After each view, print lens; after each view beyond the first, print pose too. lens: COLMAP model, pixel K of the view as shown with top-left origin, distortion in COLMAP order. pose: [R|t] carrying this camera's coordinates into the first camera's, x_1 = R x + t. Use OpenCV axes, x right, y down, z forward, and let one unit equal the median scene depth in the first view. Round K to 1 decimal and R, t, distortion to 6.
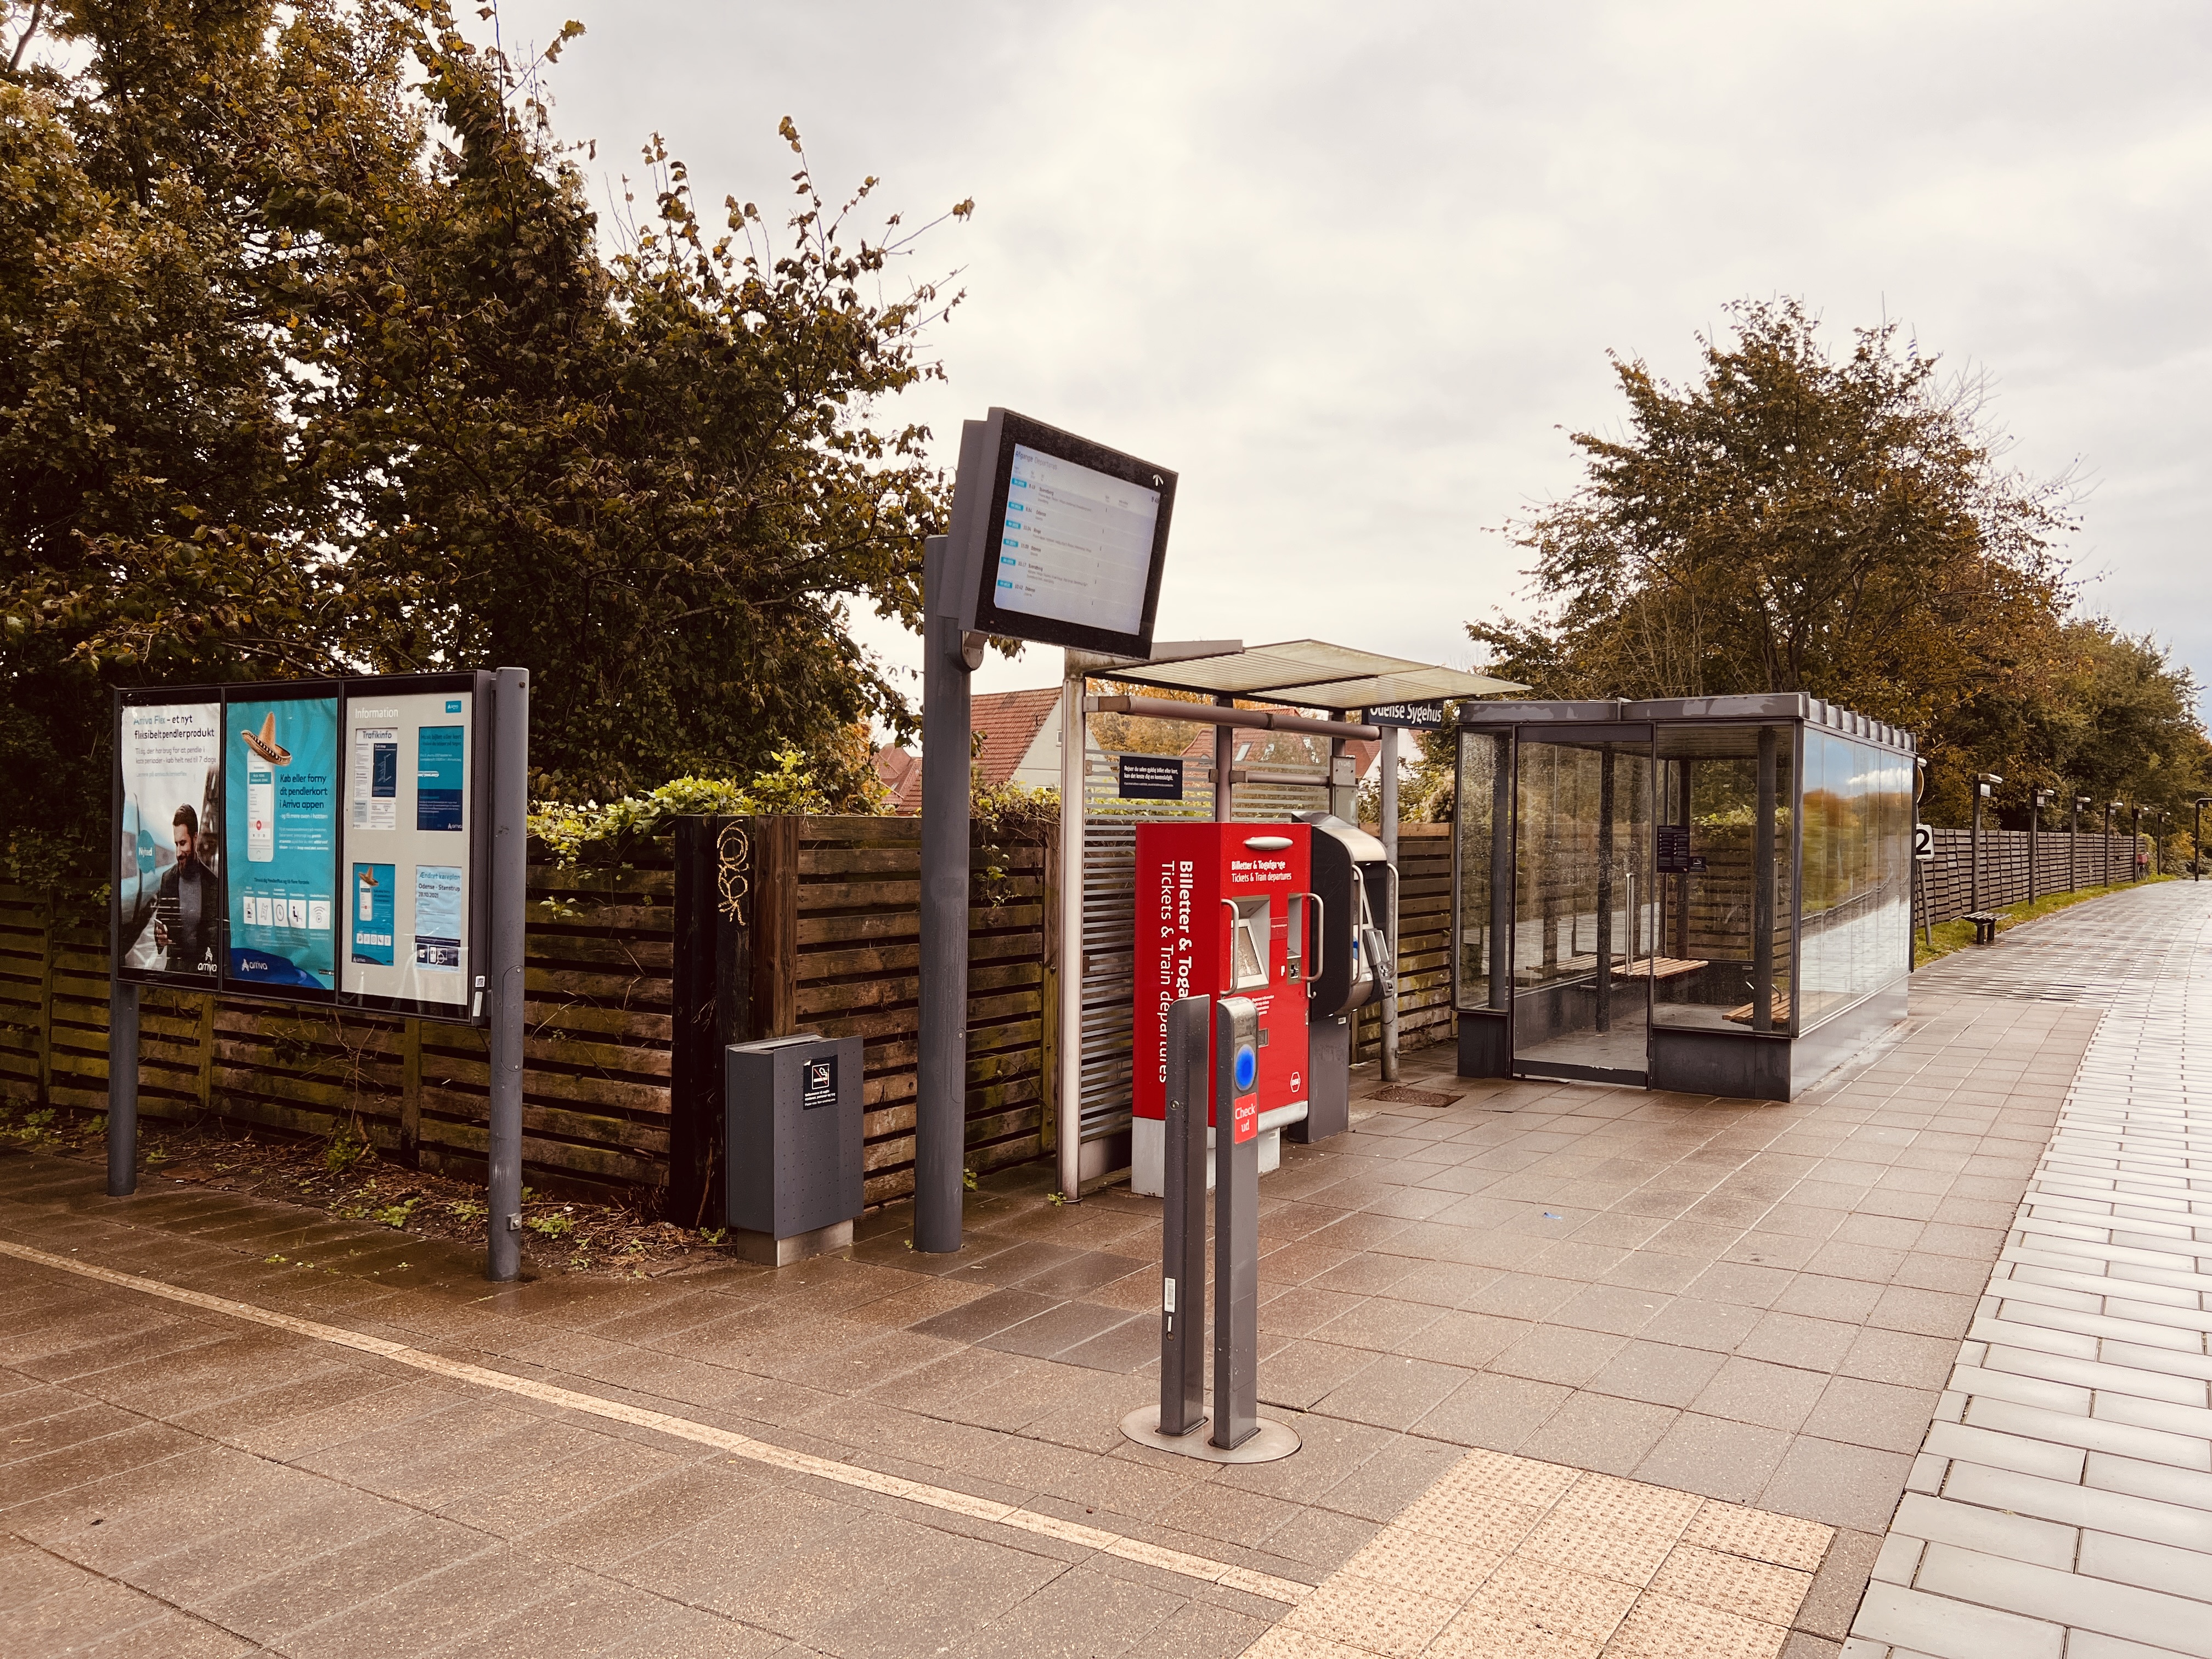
lens RADIAL K [[1658.5, 0, 1090.1], [0, 1658.5, 817.9], [0, 0, 1]] dist [0.084877, -0.100072]
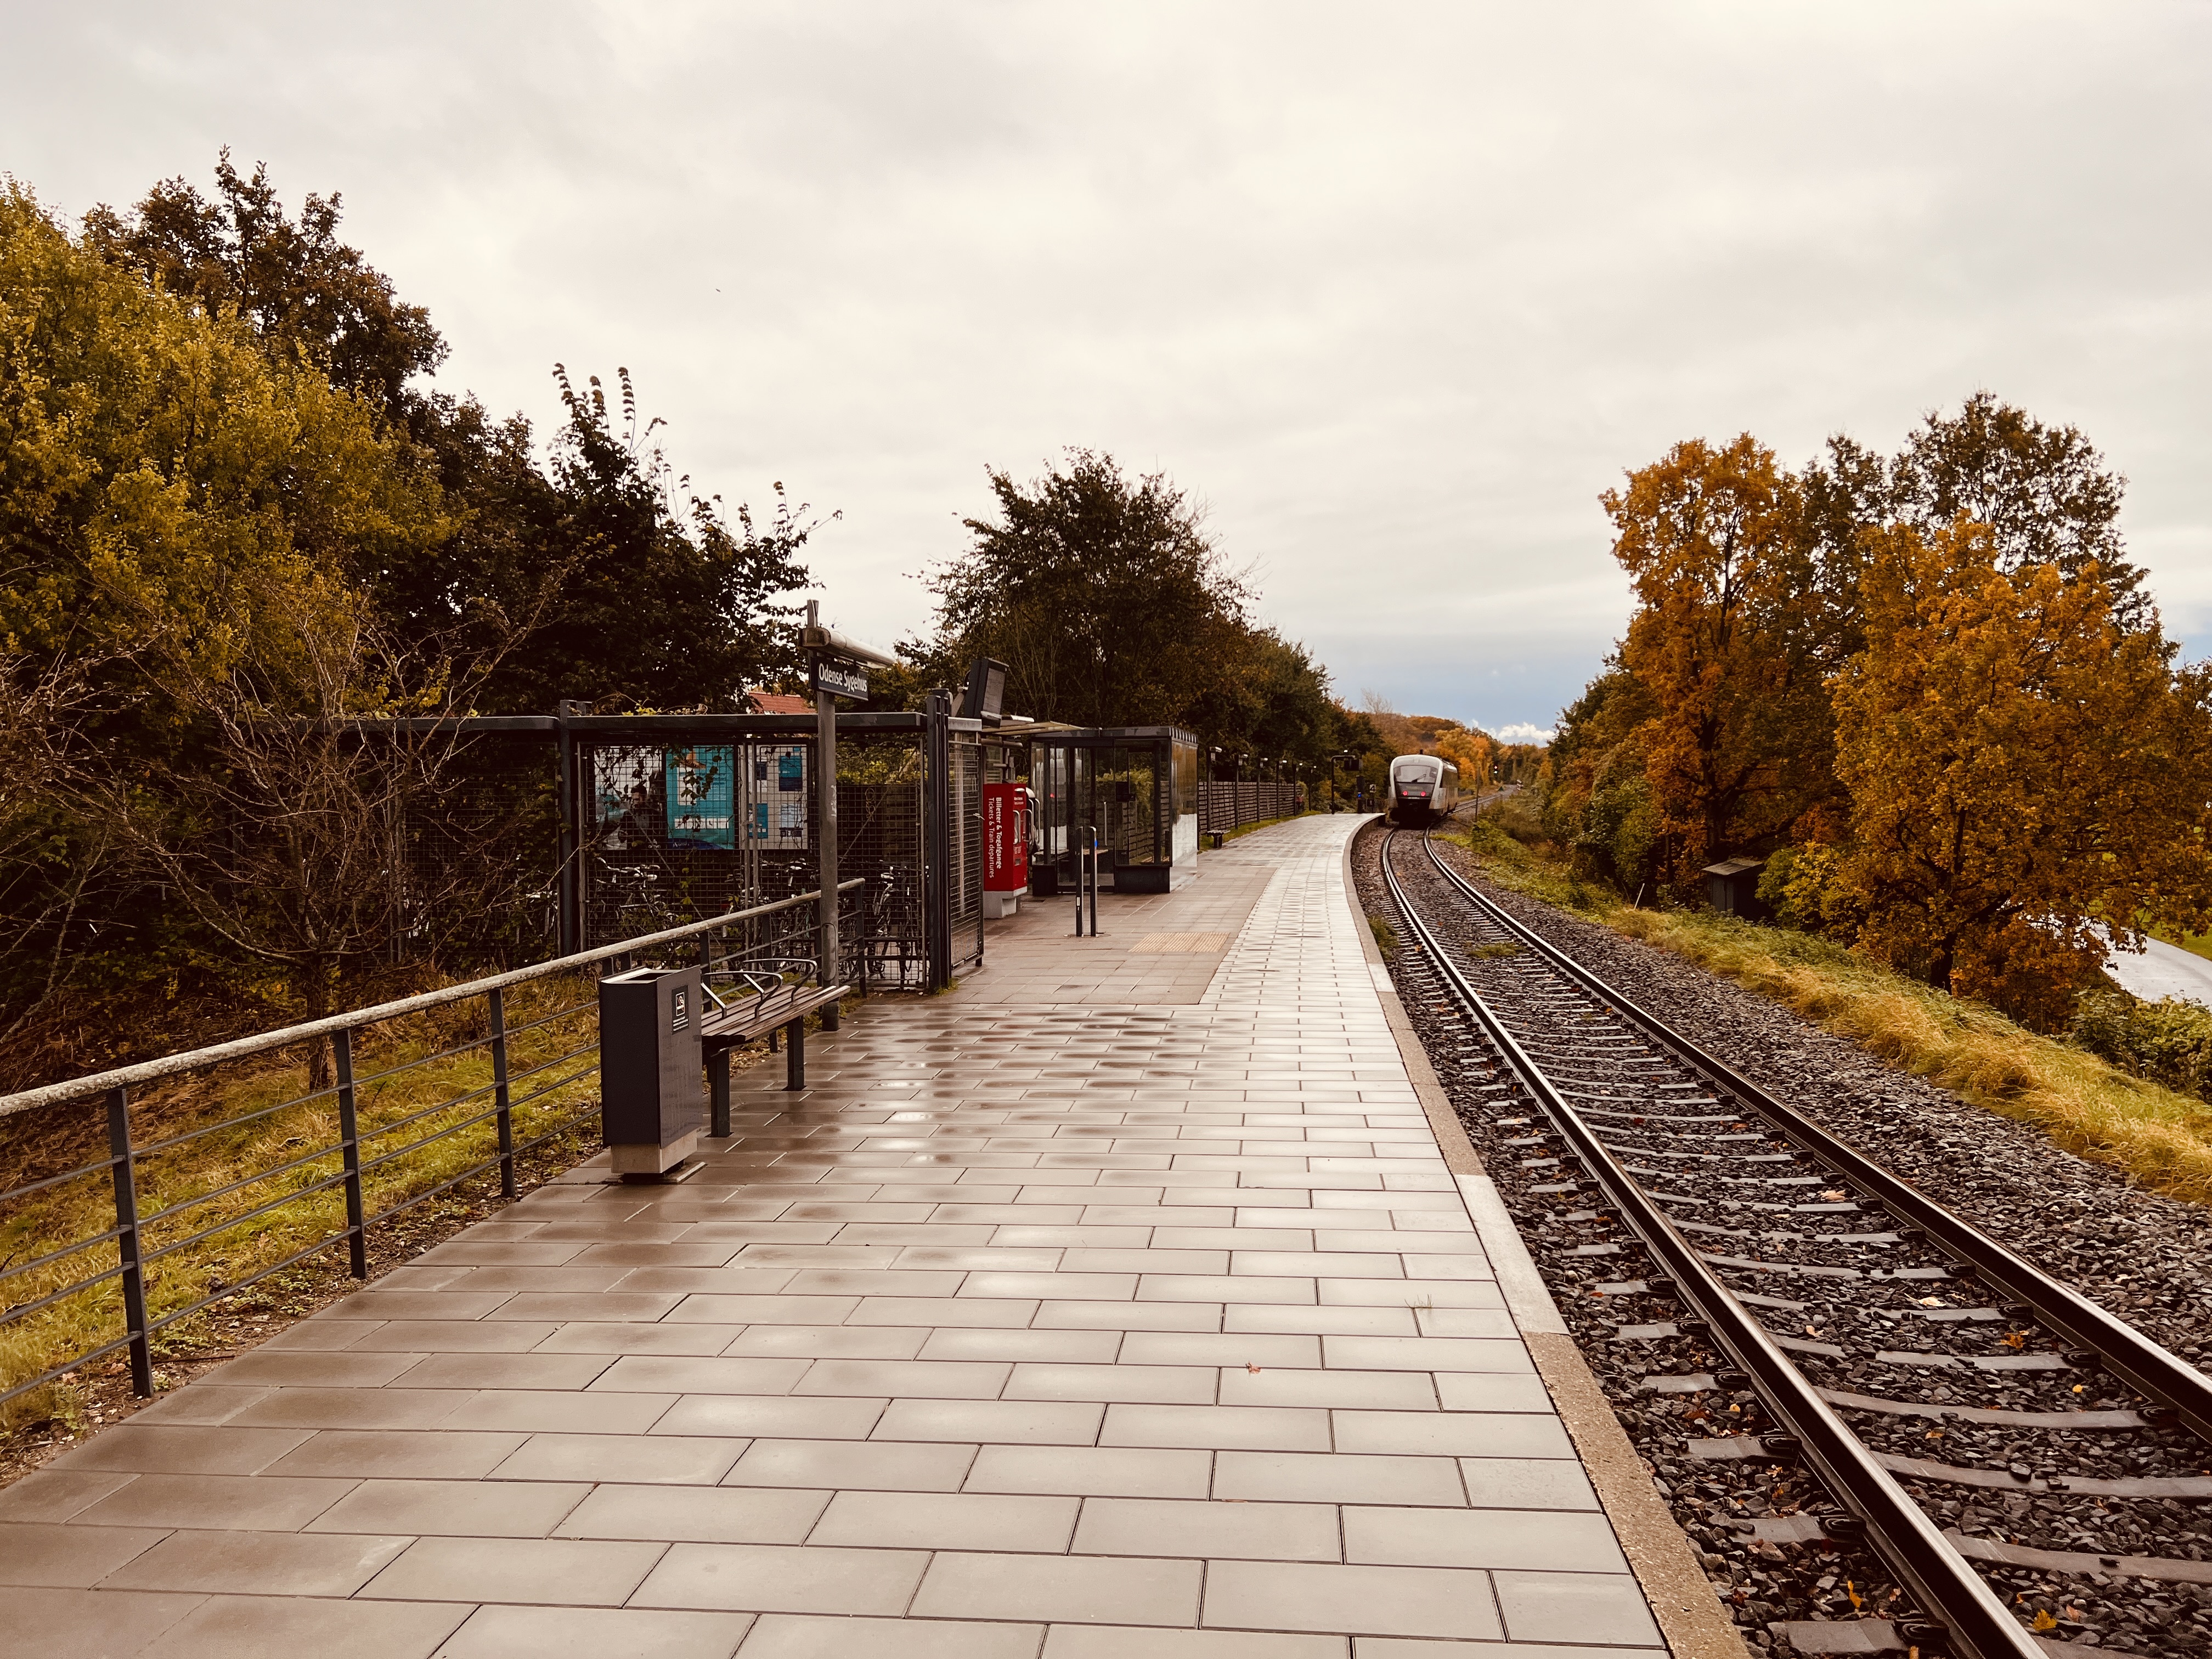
lens RADIAL K [[1653.6, 0, 1099.7], [0, 1653.6, 822.8], [0, 0, 1]] dist [0.111729, -0.142167]
pose [[0.906511, -0.032818, 0.420904, -0.261467], [0.022447, 0.999311, 0.029572, -0.002628], [-0.421584, -0.017359, 0.906623, -0.433961]]
